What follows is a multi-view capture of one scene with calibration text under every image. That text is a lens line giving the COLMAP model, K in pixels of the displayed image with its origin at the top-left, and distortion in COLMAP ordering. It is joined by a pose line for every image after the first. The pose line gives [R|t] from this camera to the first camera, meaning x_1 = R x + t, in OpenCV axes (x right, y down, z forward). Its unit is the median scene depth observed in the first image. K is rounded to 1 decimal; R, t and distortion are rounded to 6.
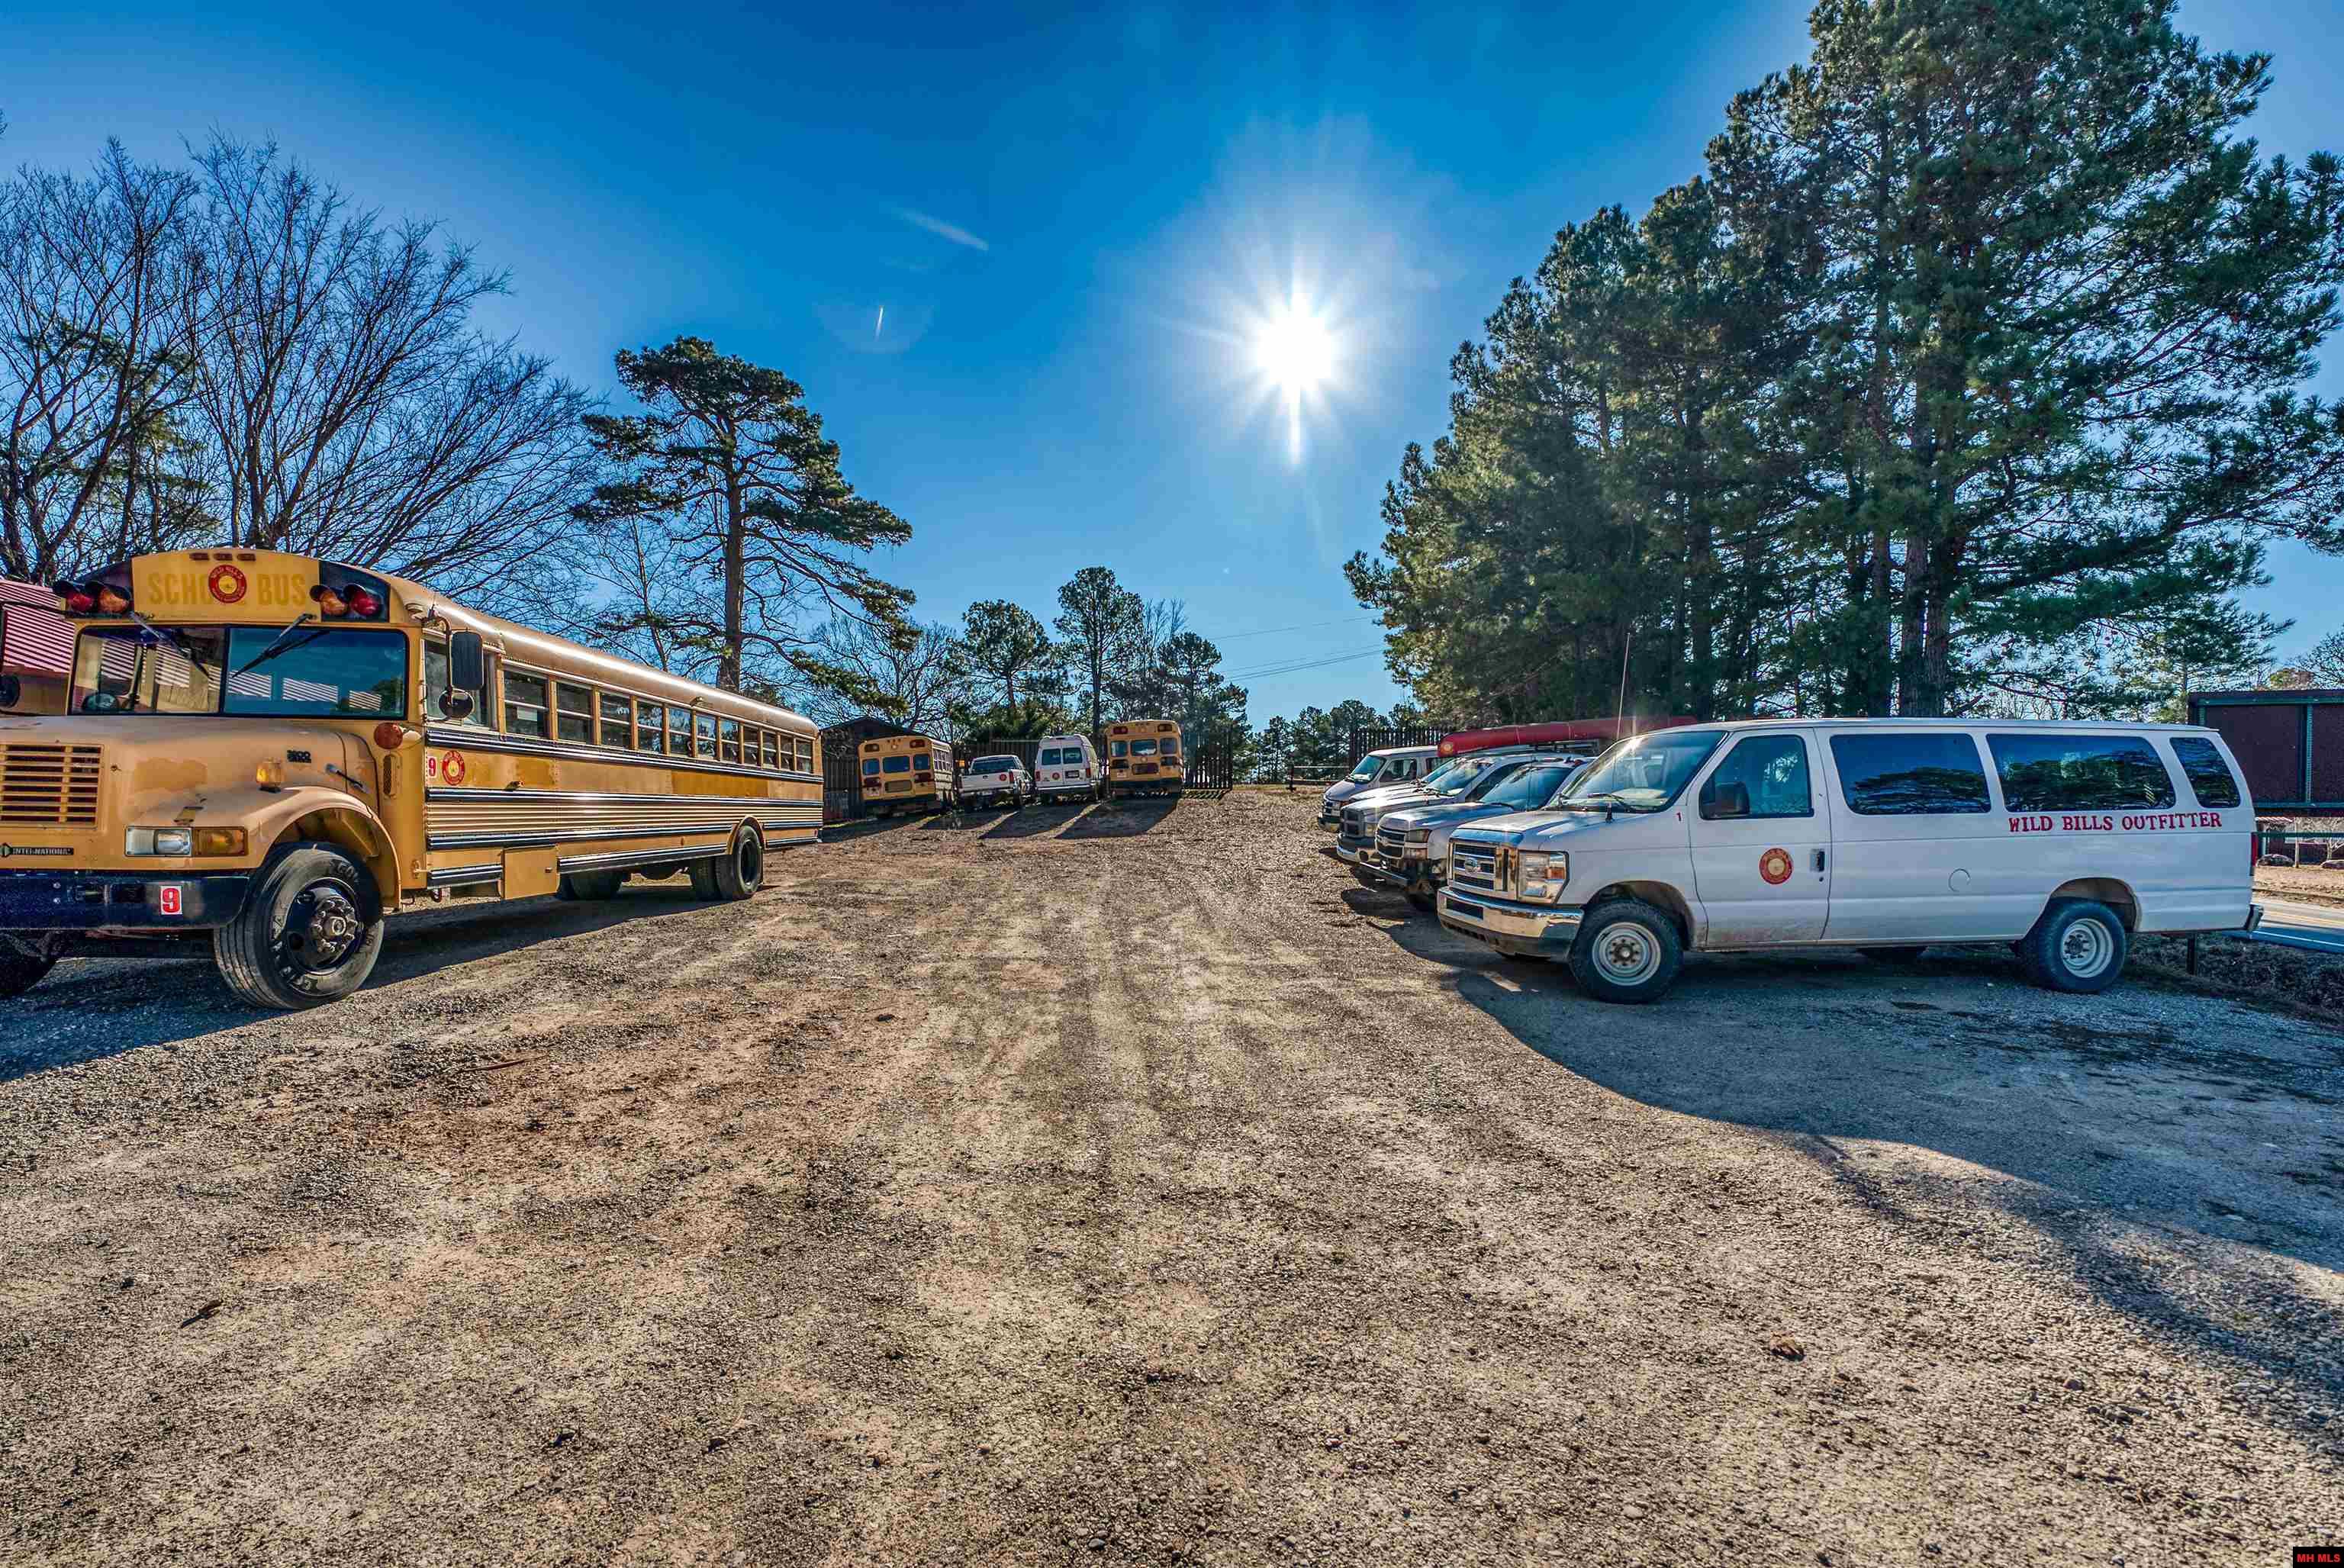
lens RADIAL K [[967.3, 0, 1174.1], [0, 967.3, 846.9], [0, 0, 1]] dist [-0.028256, -0.000044]
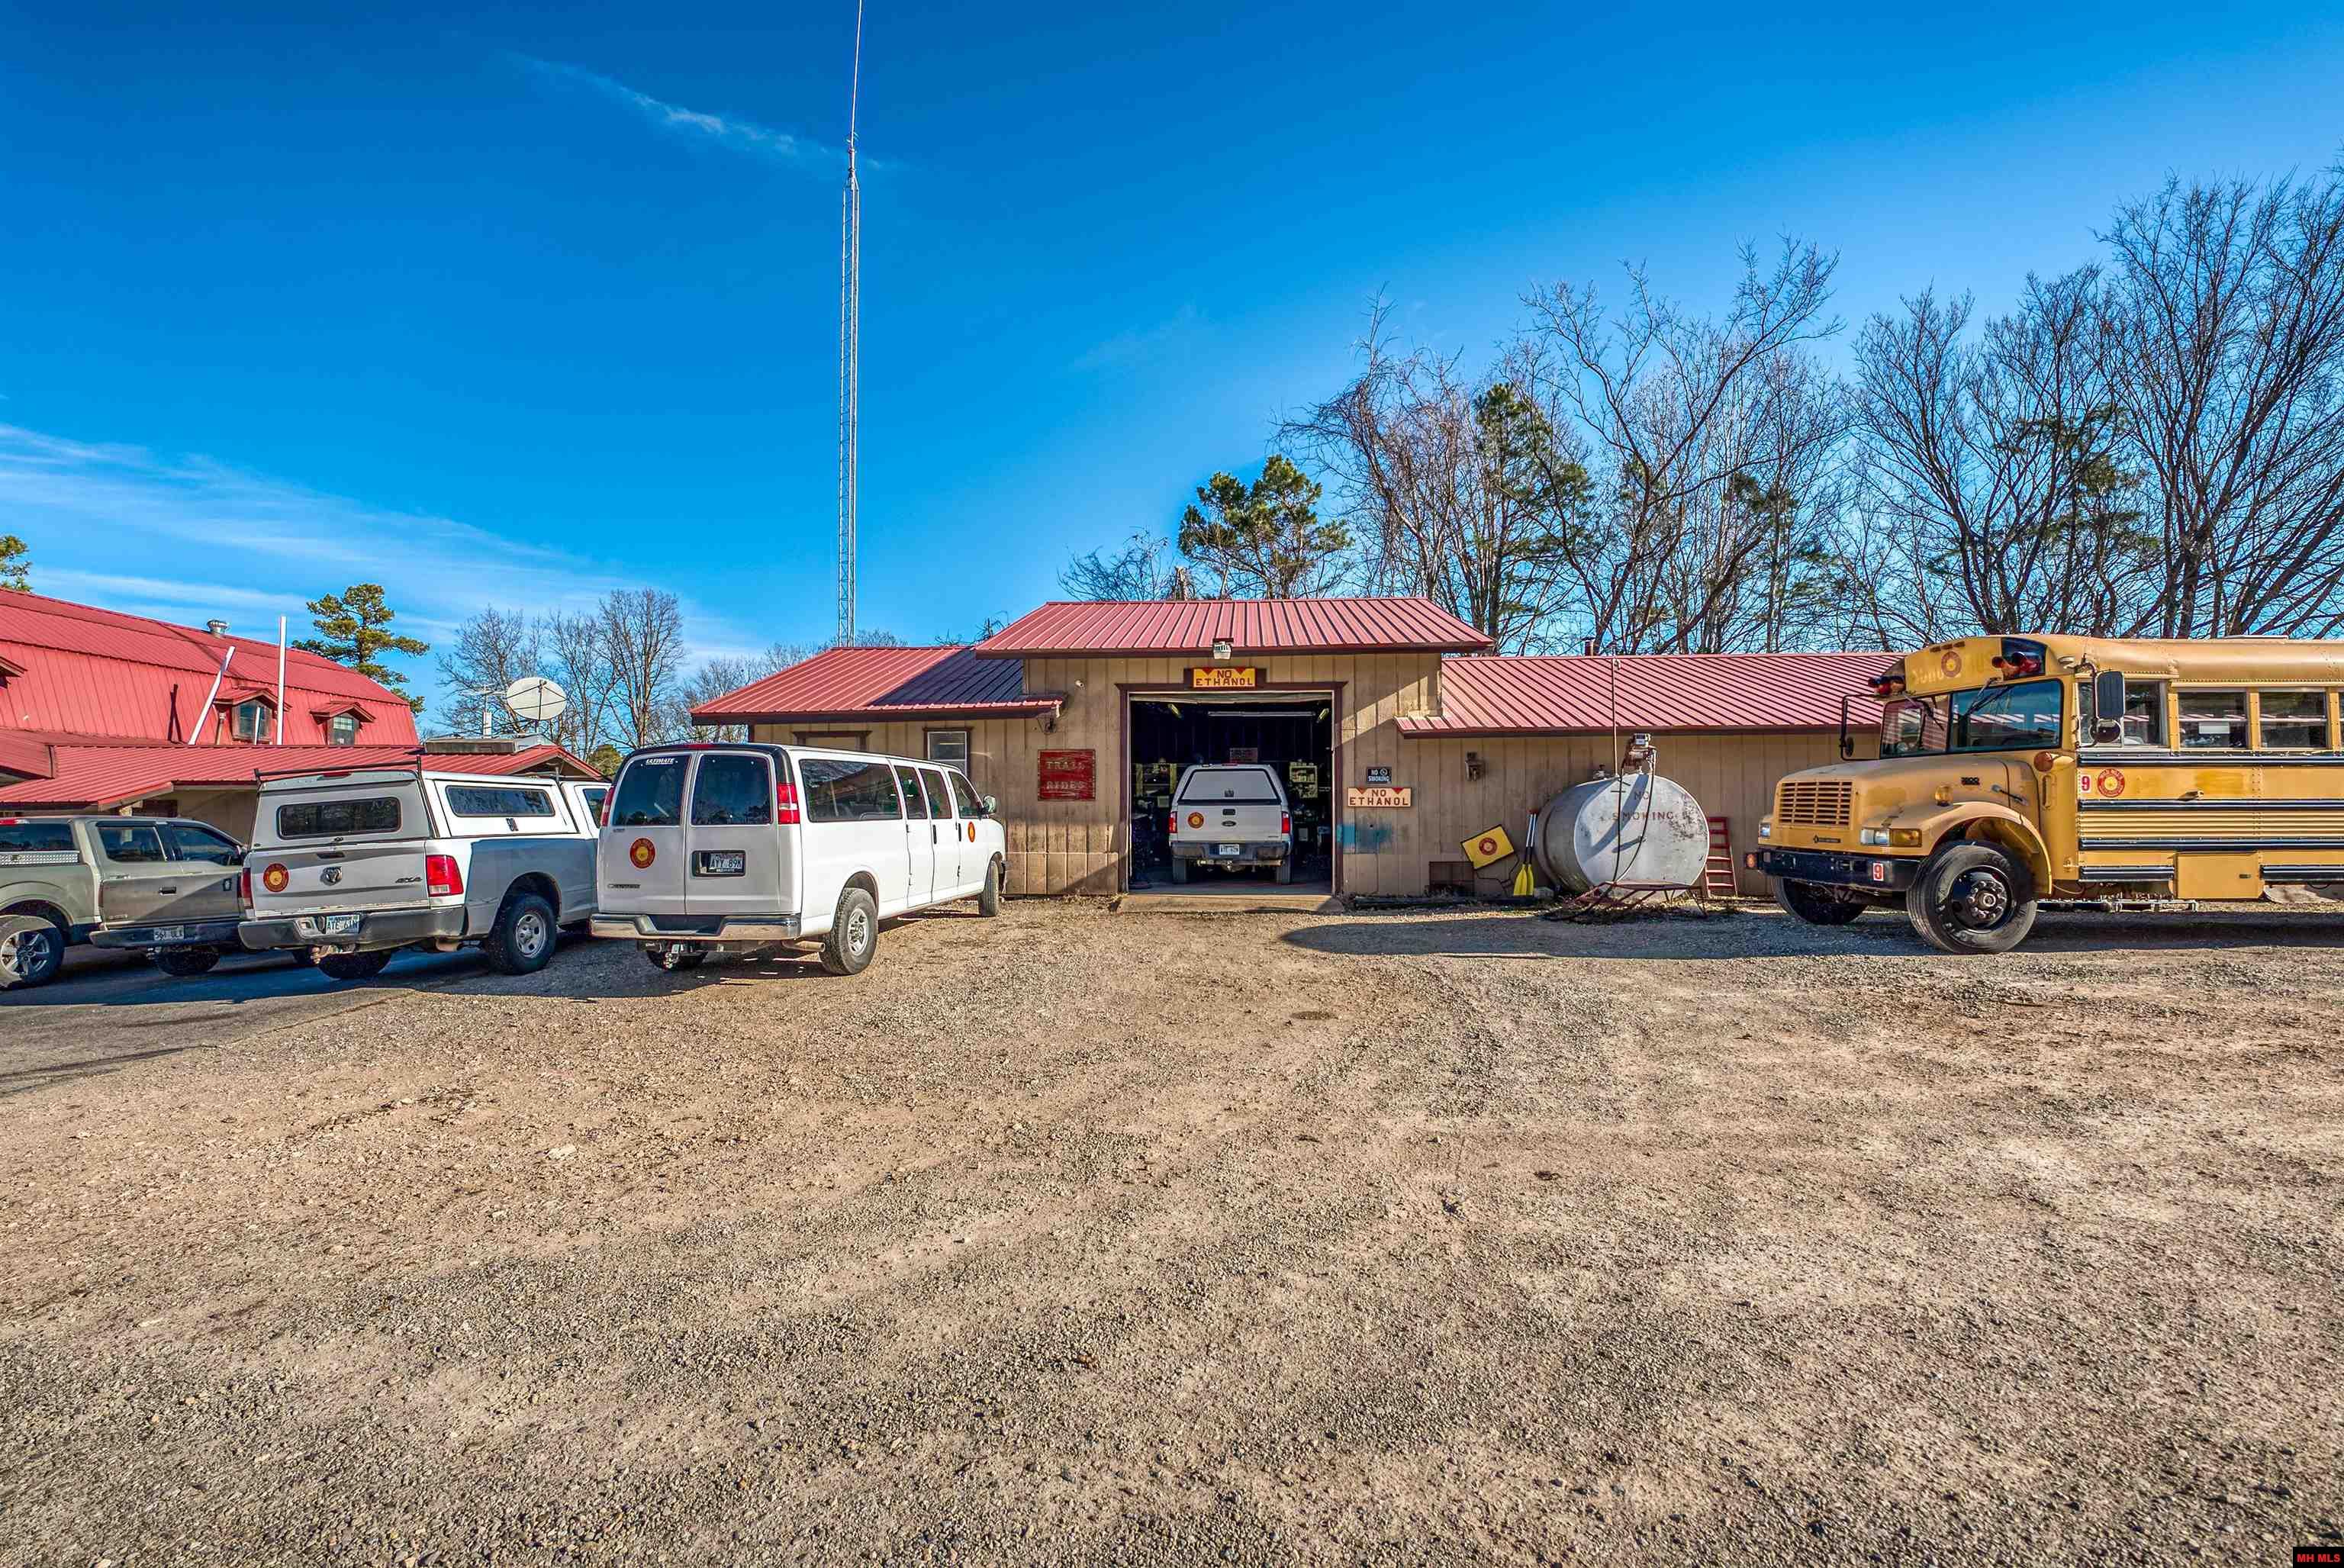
lens RADIAL K [[973.7, 0, 1189.4], [0, 973.7, 780.1], [0, 0, 1]] dist [-0.036561, 0.007603]
pose [[-0.064516, -0.033949, -0.997339, 0.567839], [-0.037127, 0.998811, -0.031598, -0.005830], [0.997226, 0.034990, -0.065700, -0.095501]]
